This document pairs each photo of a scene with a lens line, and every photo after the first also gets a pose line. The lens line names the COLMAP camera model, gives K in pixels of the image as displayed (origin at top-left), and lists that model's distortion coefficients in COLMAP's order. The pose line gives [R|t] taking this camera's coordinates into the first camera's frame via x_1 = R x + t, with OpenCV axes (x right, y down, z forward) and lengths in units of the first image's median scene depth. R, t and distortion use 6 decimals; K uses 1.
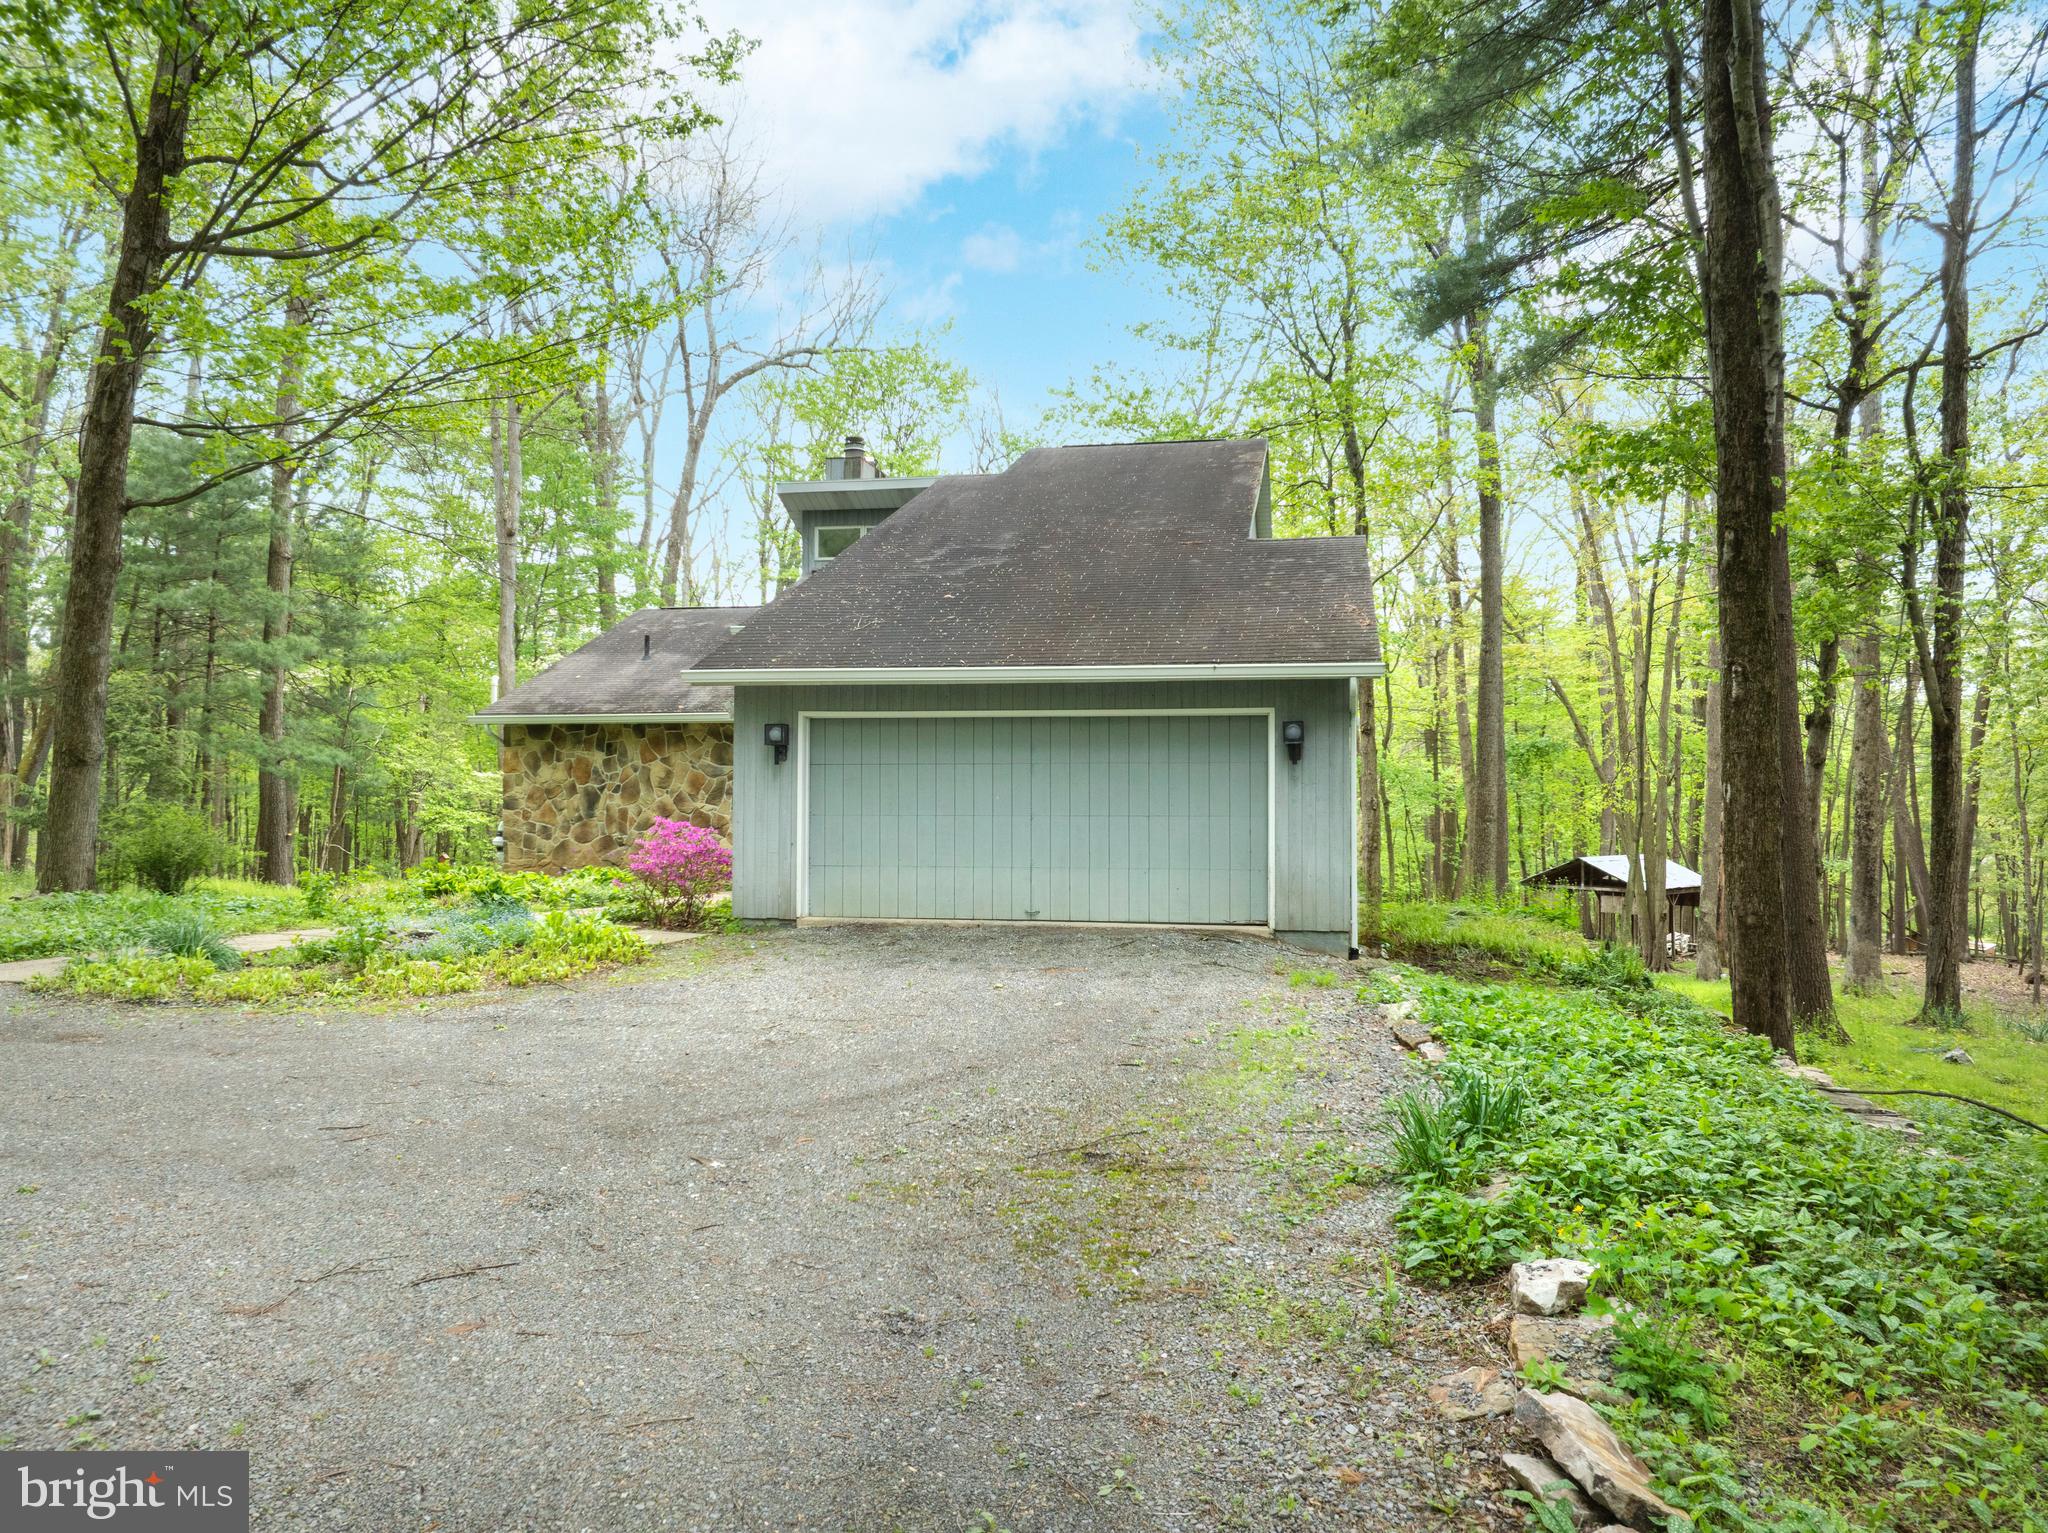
lens RADIAL K [[1444.0, 0, 1024.0], [0, 1444.0, 766.5], [0, 0, 1]] dist [-0.031751, -0.006889]
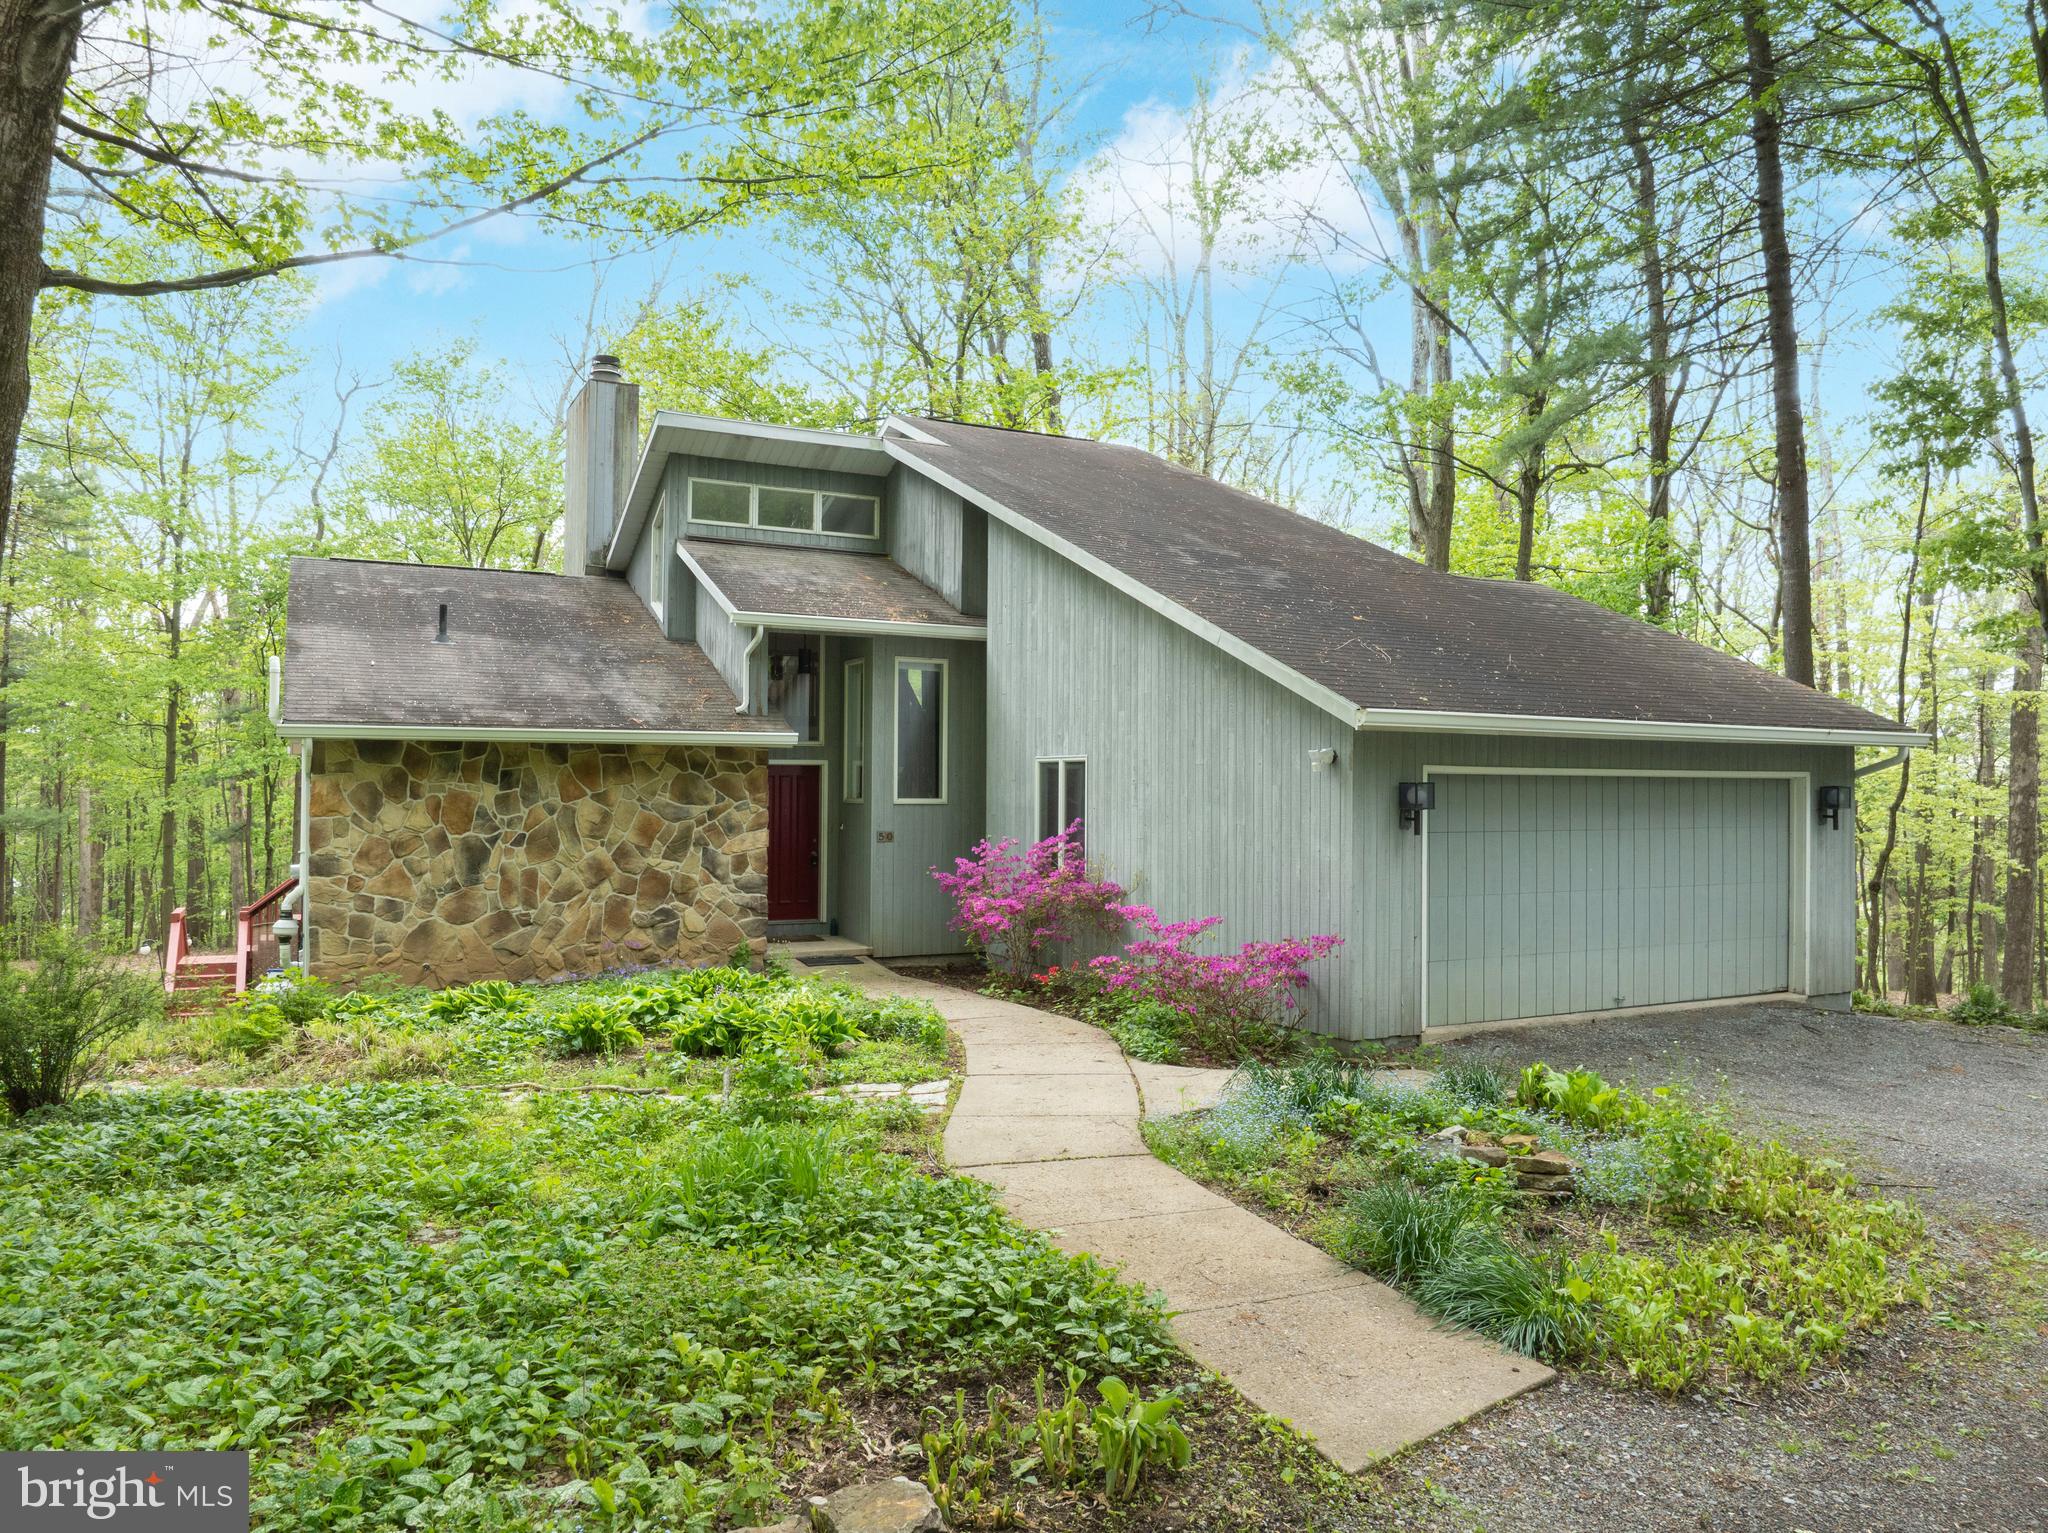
lens RADIAL K [[1444.0, 0, 1024.0], [0, 1444.0, 766.5], [0, 0, 1]] dist [-0.031751, -0.006889]
pose [[0.785399, 0.010269, 0.618904, -0.510472], [-0.014145, 0.999899, 0.001360, -0.022583], [-0.618828, -0.009823, 0.785465, 0.335418]]
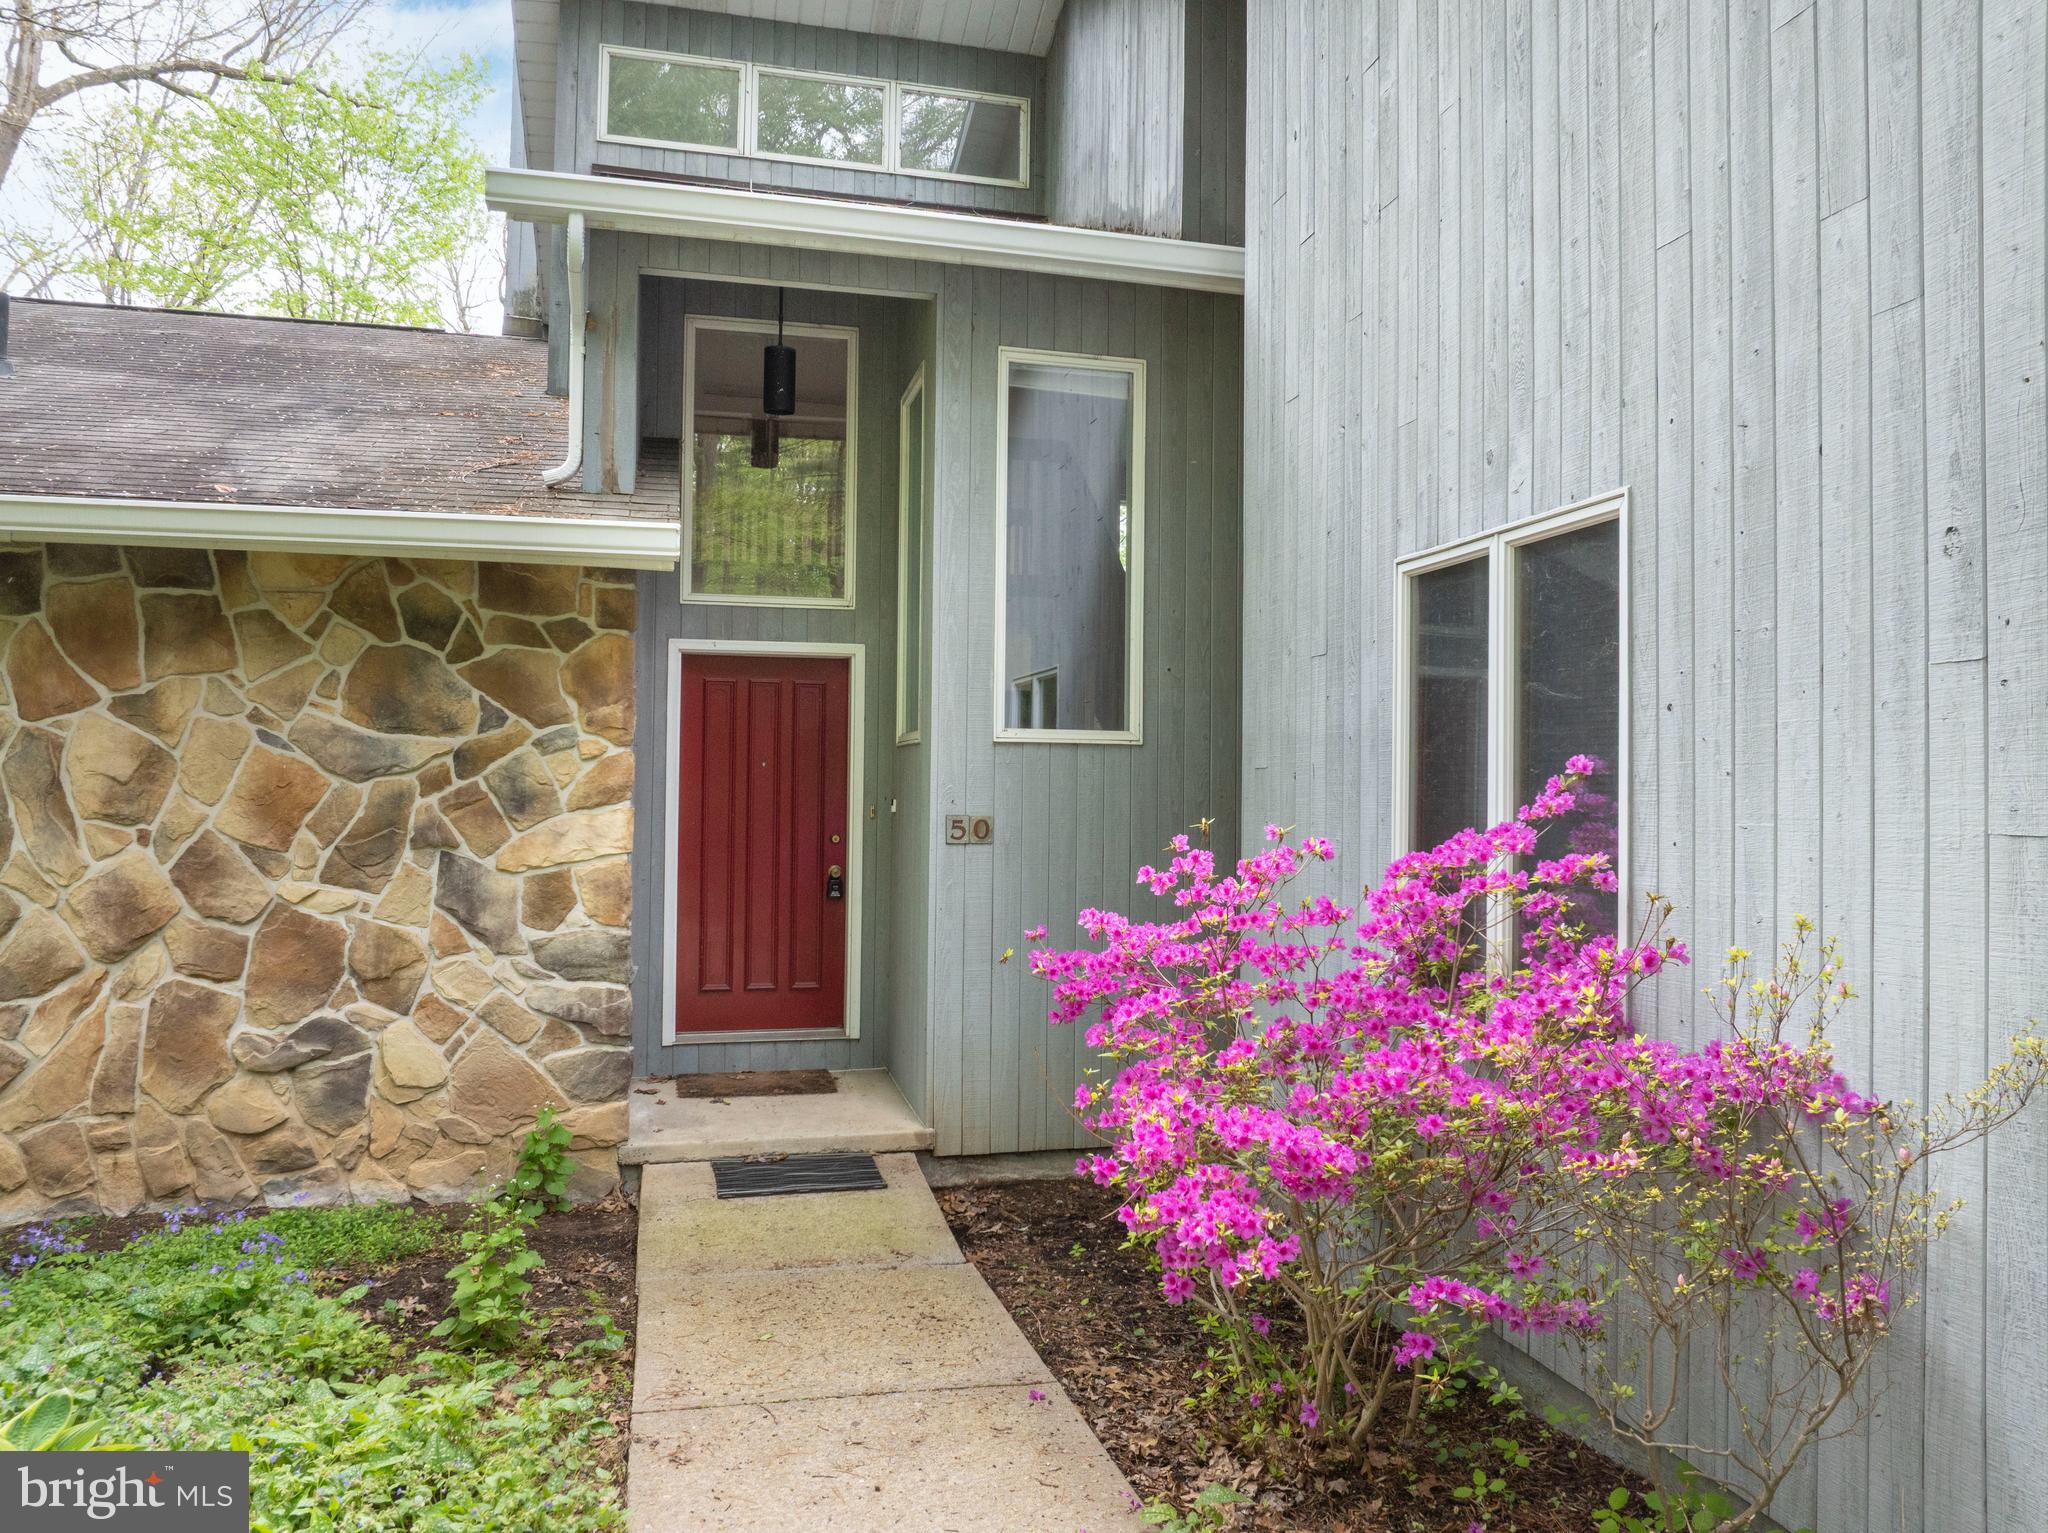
lens RADIAL K [[1444.0, 0, 1024.0], [0, 1444.0, 766.5], [0, 0, 1]] dist [-0.031751, -0.006889]
pose [[0.901546, 0.013083, 0.432485, -0.215716], [-0.015393, 0.999880, 0.001839, 0.002822], [-0.432409, -0.008315, 0.901639, 0.711027]]
